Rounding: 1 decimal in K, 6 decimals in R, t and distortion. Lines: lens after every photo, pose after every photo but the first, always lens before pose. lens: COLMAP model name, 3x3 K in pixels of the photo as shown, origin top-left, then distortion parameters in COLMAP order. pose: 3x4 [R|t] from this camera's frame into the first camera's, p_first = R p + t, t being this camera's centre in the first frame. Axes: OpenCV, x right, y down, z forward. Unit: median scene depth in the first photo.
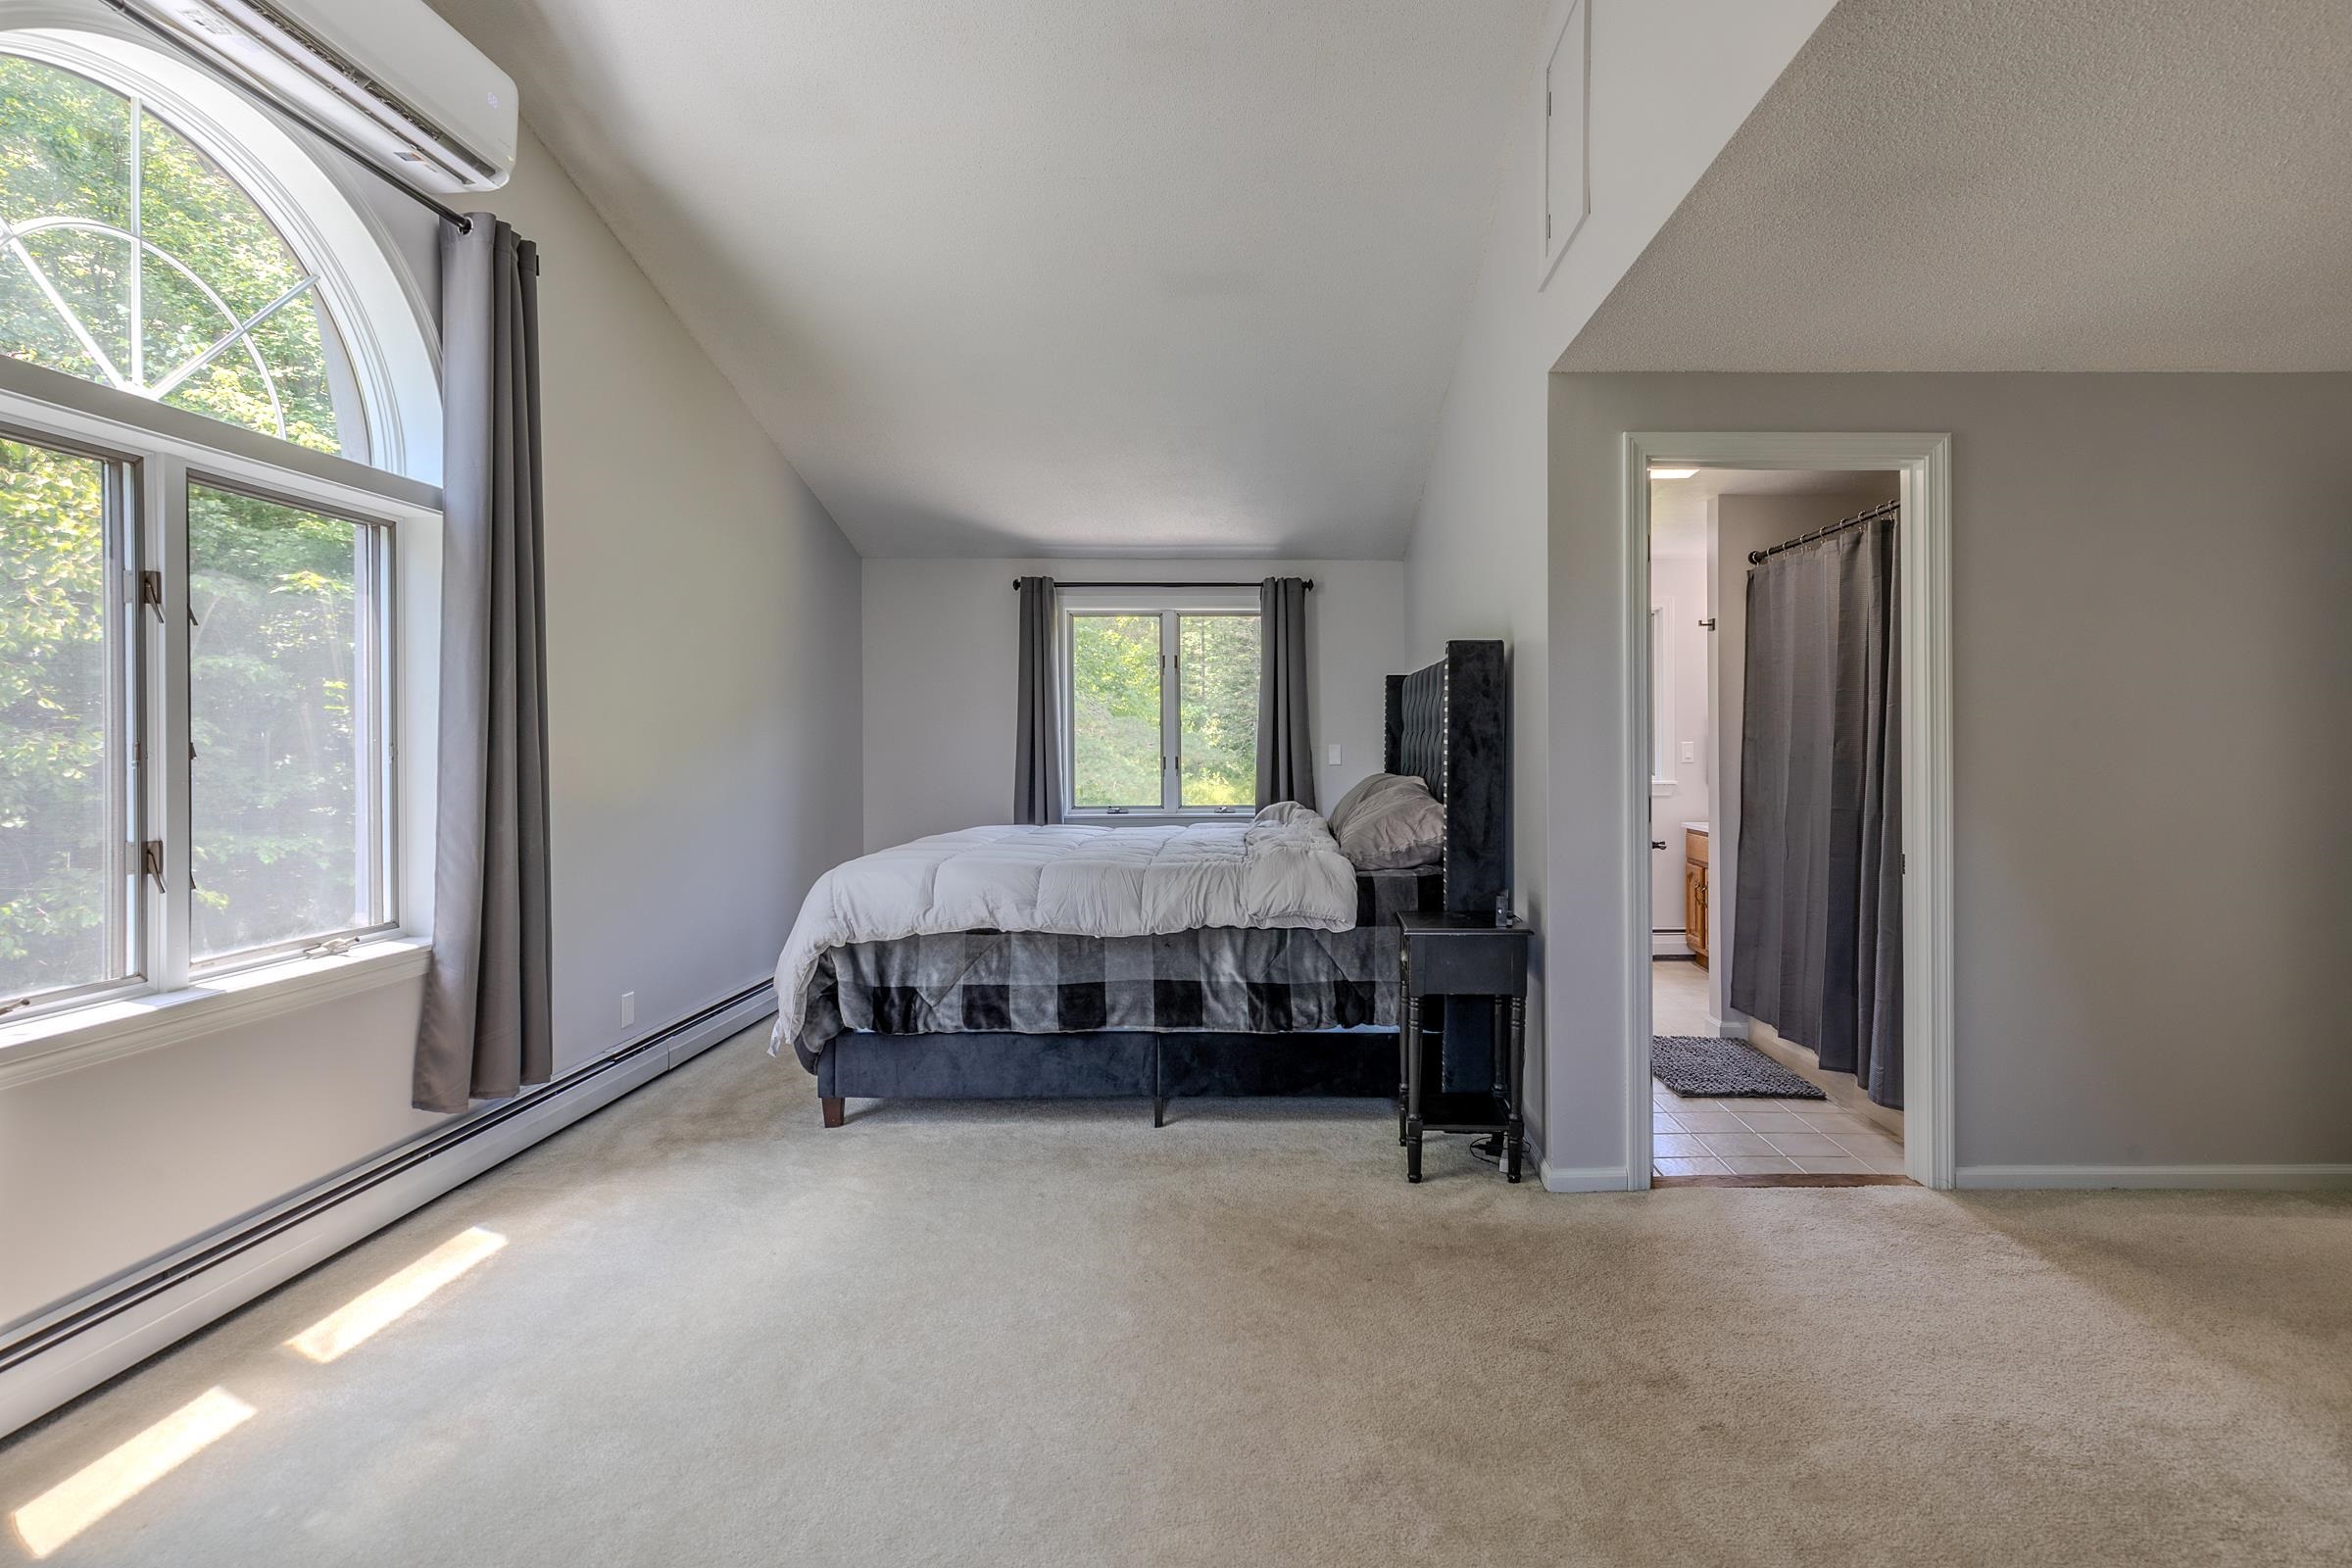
lens RADIAL K [[1176.9, 0, 1180.4], [0, 1176.9, 760.0], [0, 0, 1]] dist [0.001969, -0.000424]
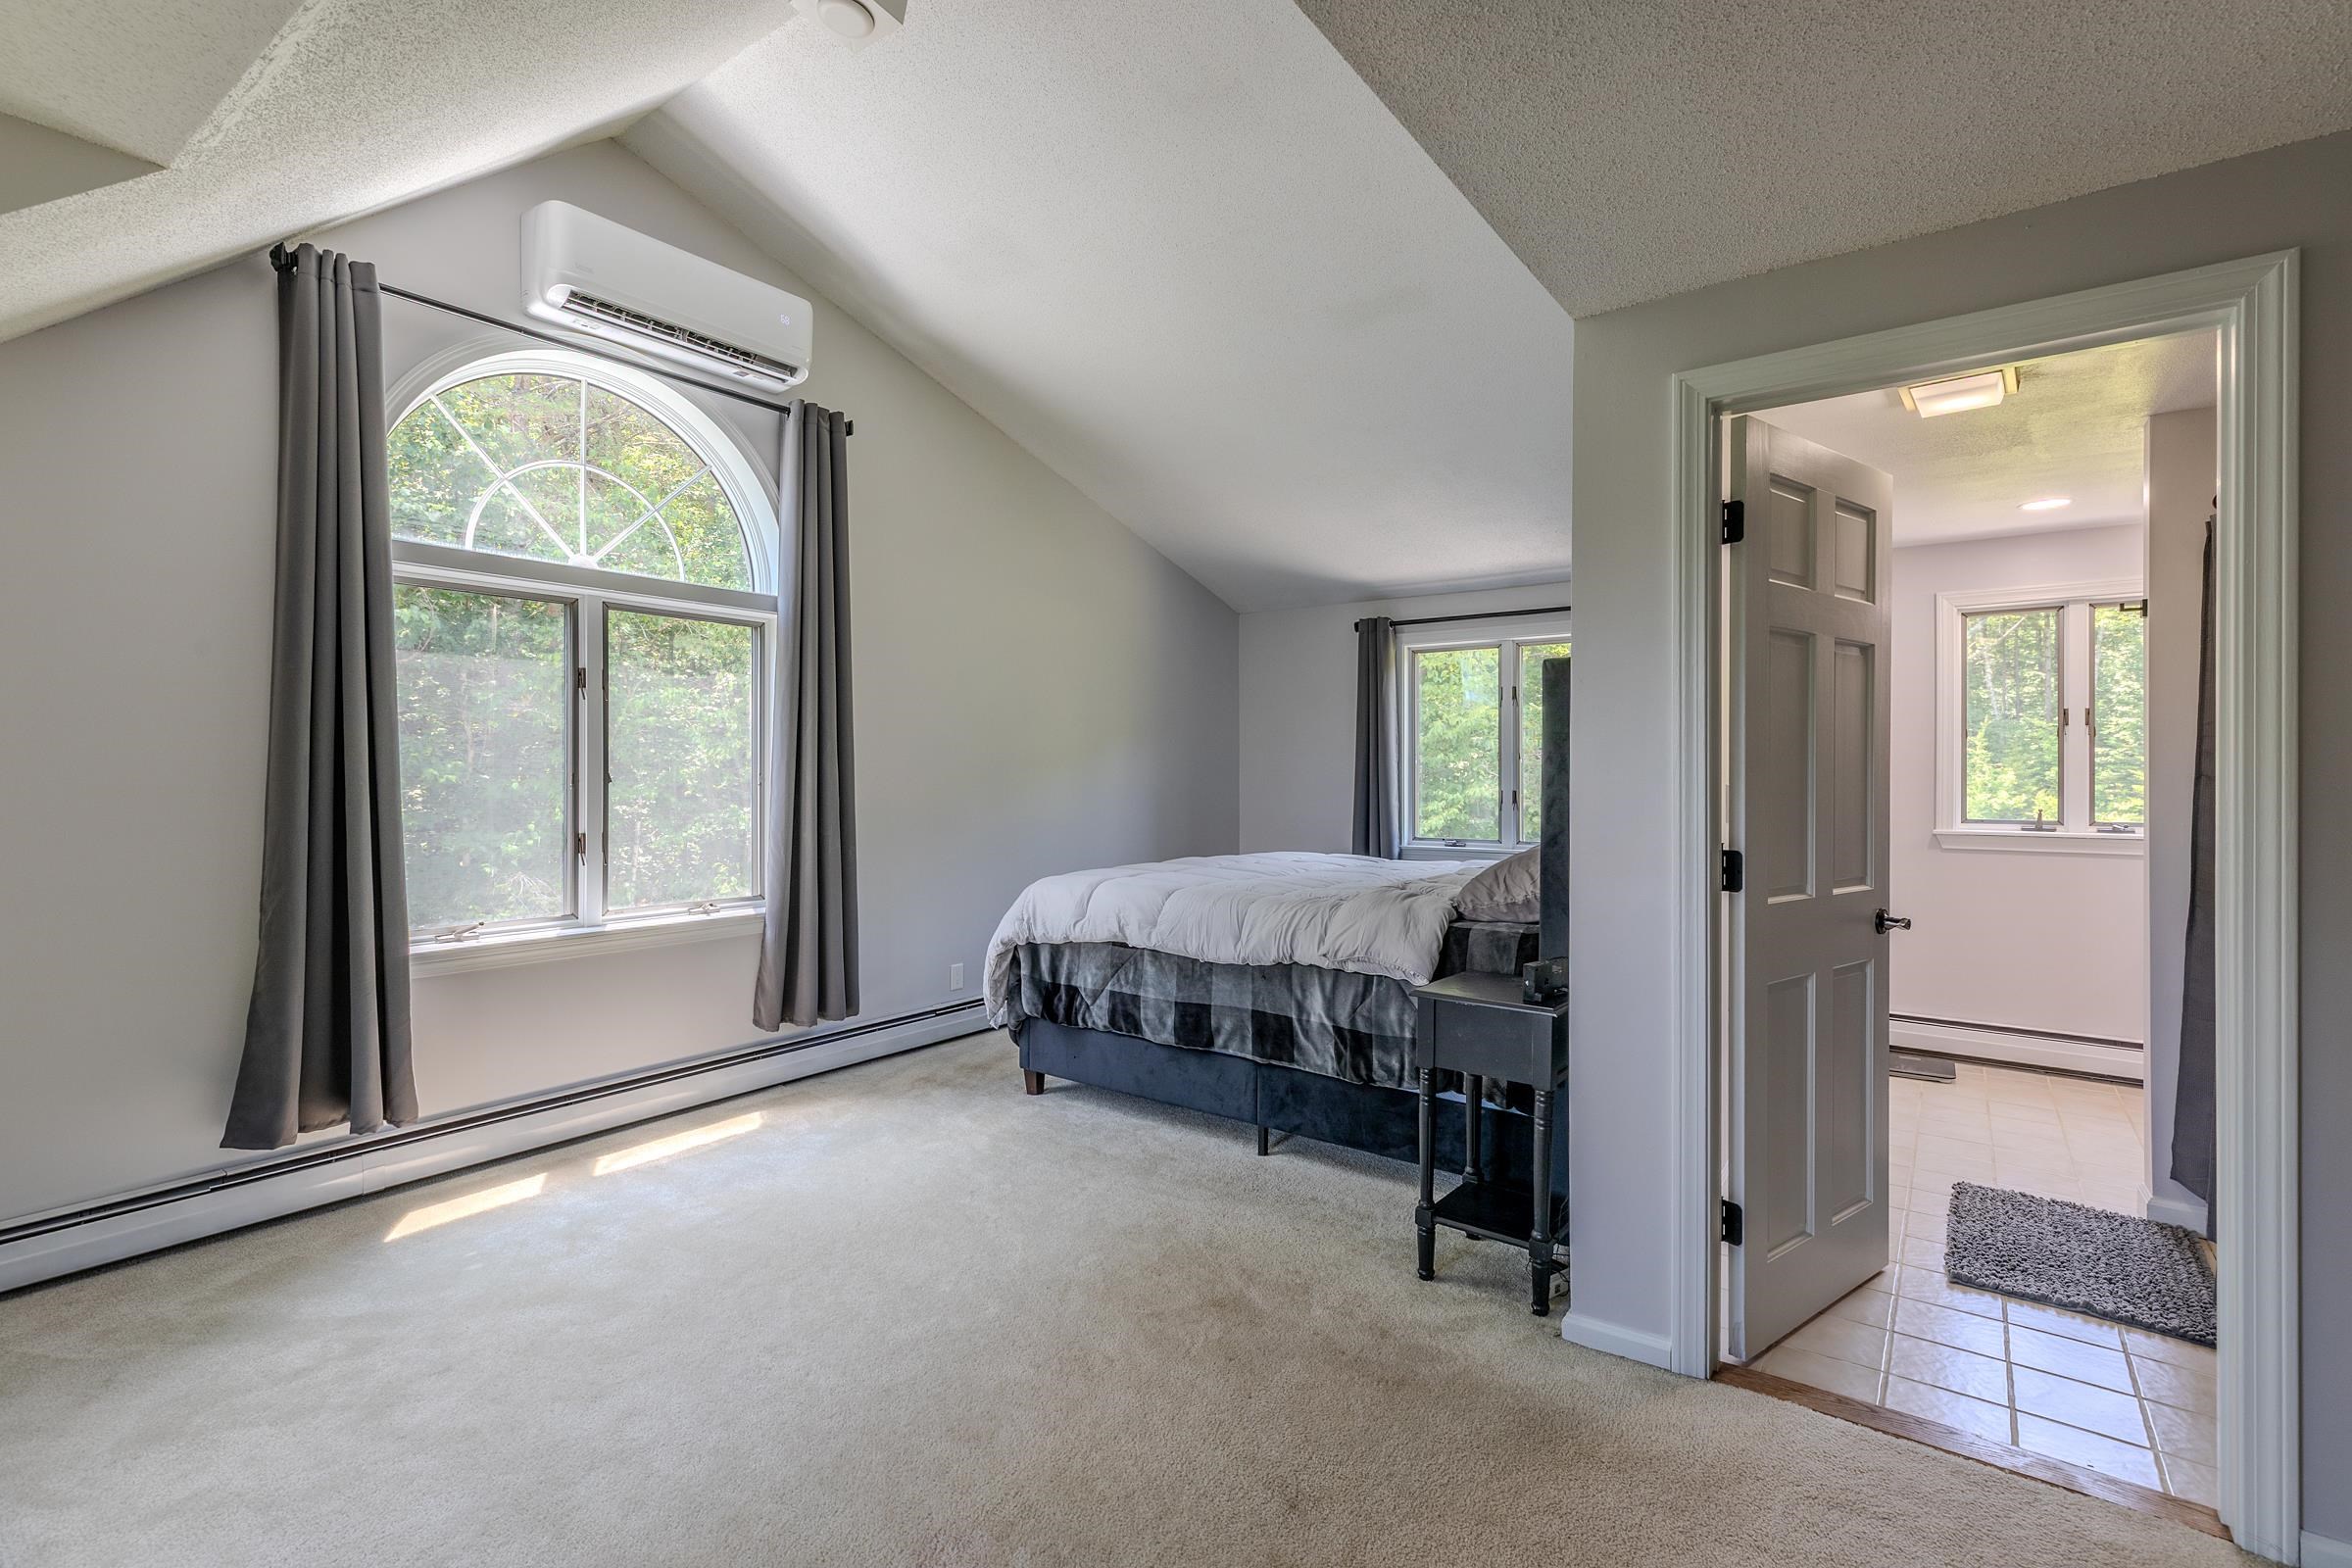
lens RADIAL K [[1033.5, 0, 1176.0], [0, 1033.5, 784.0], [0, 0, 1]] dist [0.000762, 0.000086]
pose [[0.803693, 0.010614, -0.594949, 0.456488], [-0.012697, 0.999919, 0.000686, -0.008393], [0.594908, 0.007002, 0.803763, 0.239571]]
